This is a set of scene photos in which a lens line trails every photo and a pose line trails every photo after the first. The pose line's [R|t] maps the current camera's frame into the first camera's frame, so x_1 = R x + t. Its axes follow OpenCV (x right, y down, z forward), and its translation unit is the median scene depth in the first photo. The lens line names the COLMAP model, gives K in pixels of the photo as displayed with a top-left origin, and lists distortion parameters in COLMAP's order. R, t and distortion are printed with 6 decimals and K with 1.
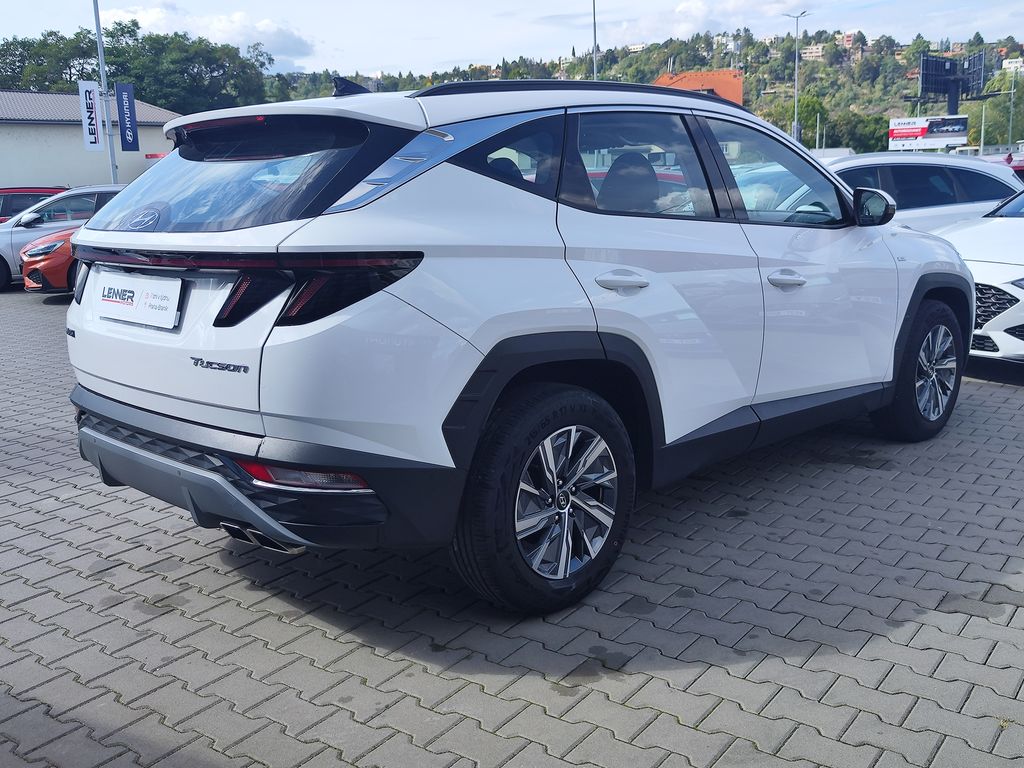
lens RADIAL K [[1017.0, 0, 512.0], [0, 1017.0, 384.0], [0, 0, 1]] dist [0.010920, -0.003116]
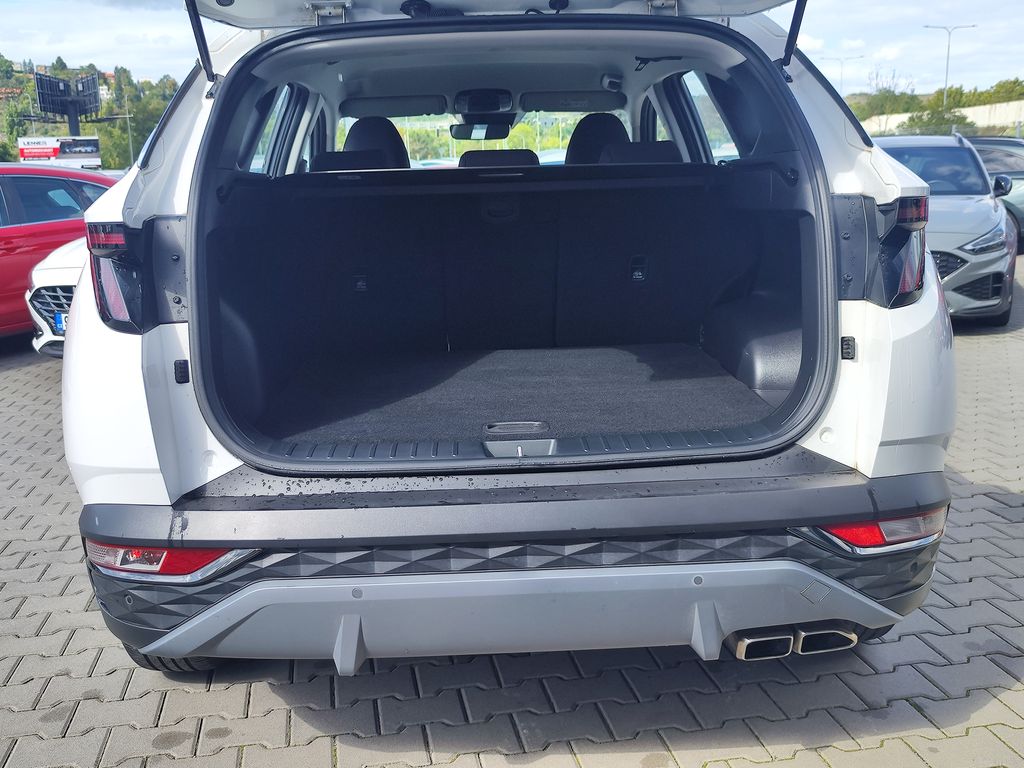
lens RADIAL K [[1017.0, 0, 512.0], [0, 1017.0, 384.0], [0, 0, 1]] dist [0.010920, -0.003116]
pose [[0.671140, -0.137078, 0.728547, -0.097008], [0.154186, 0.987076, 0.043684, -0.008225], [-0.725119, 0.083013, 0.683601, 0.078579]]
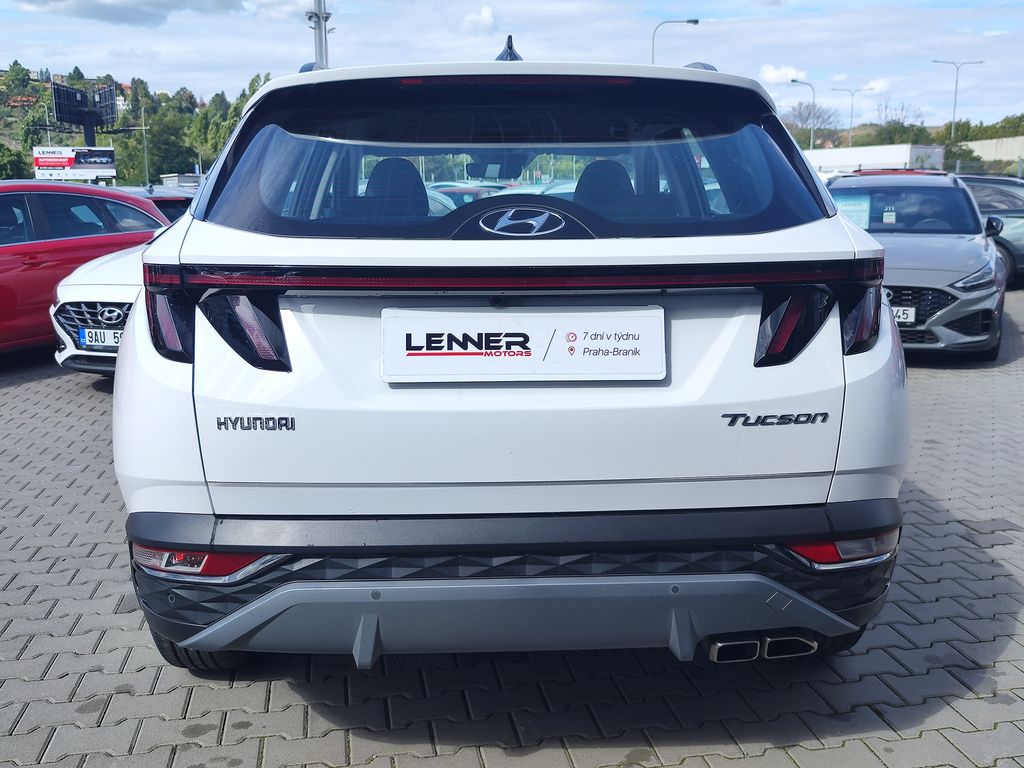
lens RADIAL K [[1018.2, 0, 537.2], [0, 1018.2, 371.9], [0, 0, 1]] dist [0.013723, -0.001715]
pose [[0.662172, -0.099711, 0.742688, -0.104240], [0.131720, 0.991164, 0.015631, -0.009487], [-0.737684, 0.087476, 0.669455, 0.071157]]
